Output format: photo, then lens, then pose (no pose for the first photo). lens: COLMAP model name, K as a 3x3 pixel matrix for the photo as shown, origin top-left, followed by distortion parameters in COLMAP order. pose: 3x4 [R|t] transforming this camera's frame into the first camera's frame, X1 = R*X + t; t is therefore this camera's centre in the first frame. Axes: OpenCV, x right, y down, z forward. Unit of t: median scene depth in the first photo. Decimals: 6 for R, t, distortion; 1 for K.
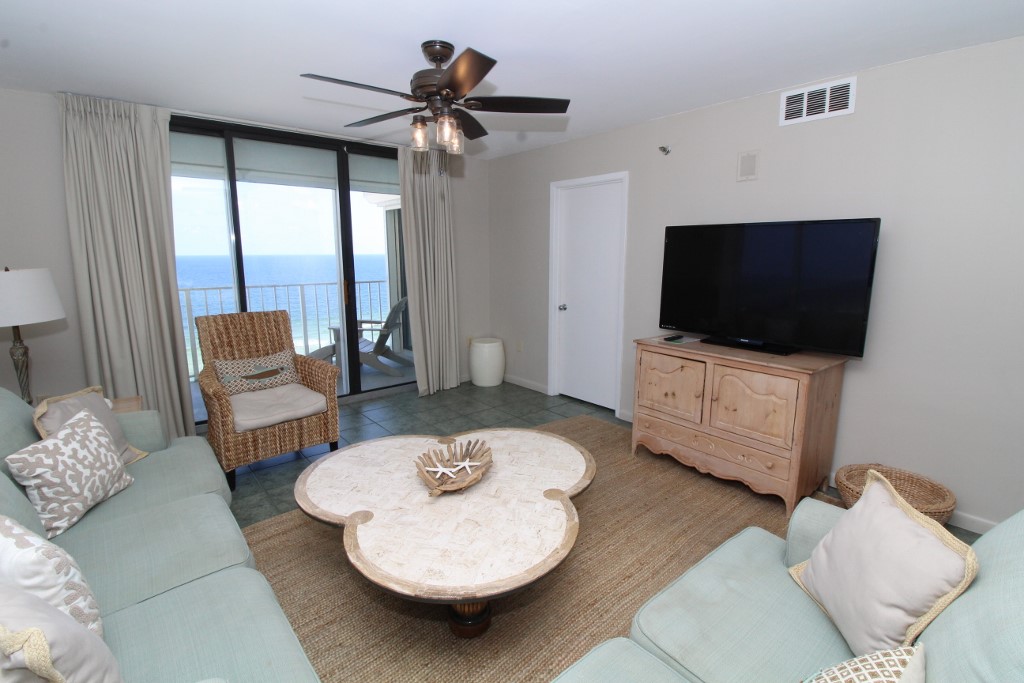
lens RADIAL K [[472.1, 0, 509.2], [0, 472.1, 331.4], [0, 0, 1]] dist [0.000809, -0.015544]
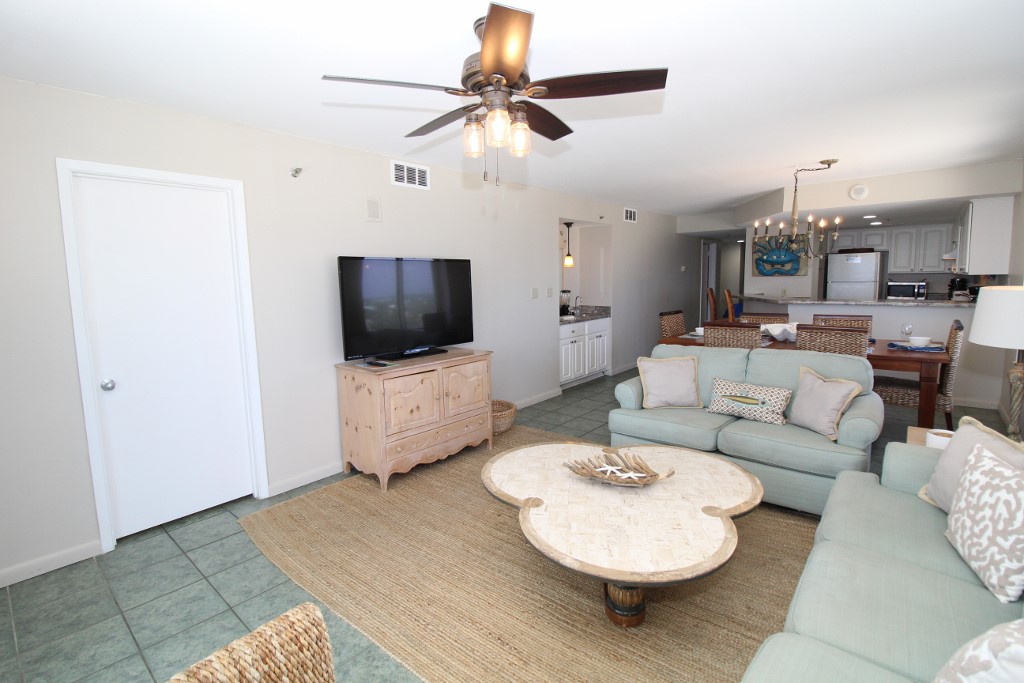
lens RADIAL K [[472.1, 0, 509.2], [0, 472.1, 331.4], [0, 0, 1]] dist [0.000809, -0.015544]
pose [[-0.164061, -0.105767, 0.980764, -0.794616], [0.183554, 0.973598, 0.135699, -0.160143], [-0.969222, 0.202286, -0.140316, 0.953801]]
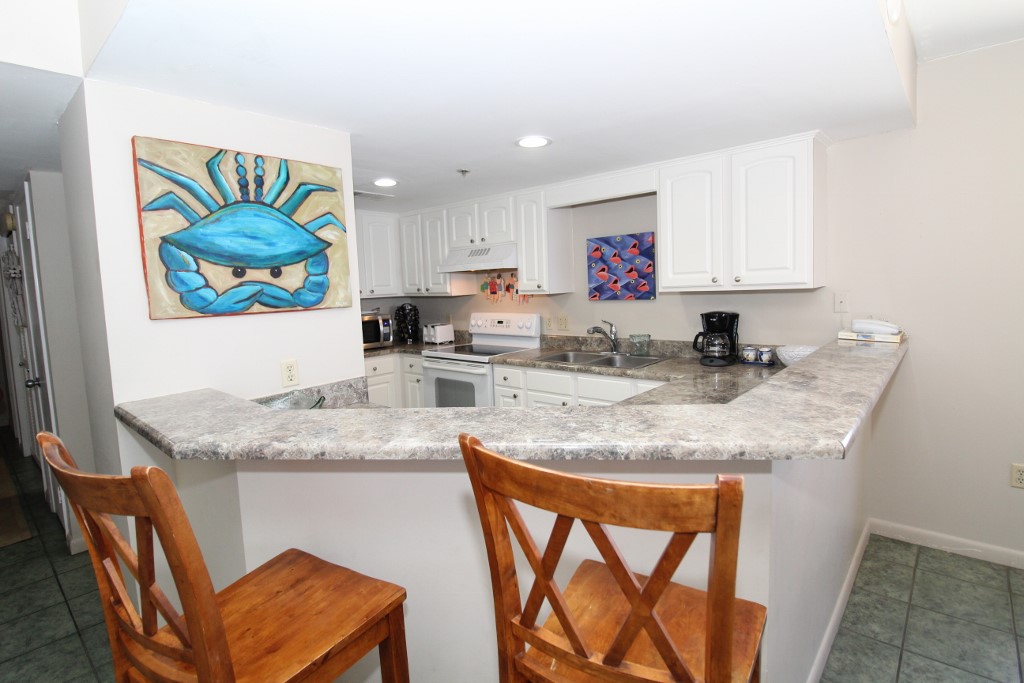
lens RADIAL K [[506.0, 0, 512.1], [0, 506.0, 325.9], [0, 0, 1]] dist [-0.000407, -0.000111]
pose [[-0.988284, 0.053269, -0.143029, 1.258907], [0.016845, 0.969461, 0.244666, 0.013239], [0.151694, 0.239390, -0.959000, -0.151312]]
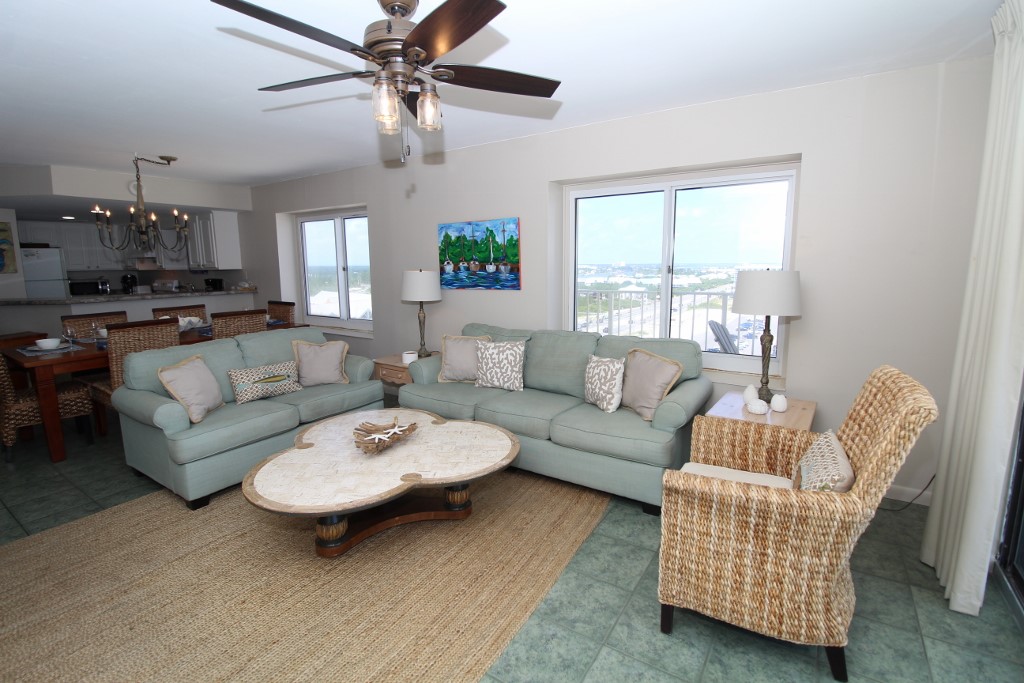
lens RADIAL K [[472.1, 0, 509.2], [0, 472.1, 331.4], [0, 0, 1]] dist [0.000809, -0.015544]
pose [[-0.958810, 0.054464, -0.278777, -0.067792], [-0.032946, 0.953497, 0.299595, -0.250707], [0.282131, 0.296440, -0.912429, 1.531494]]
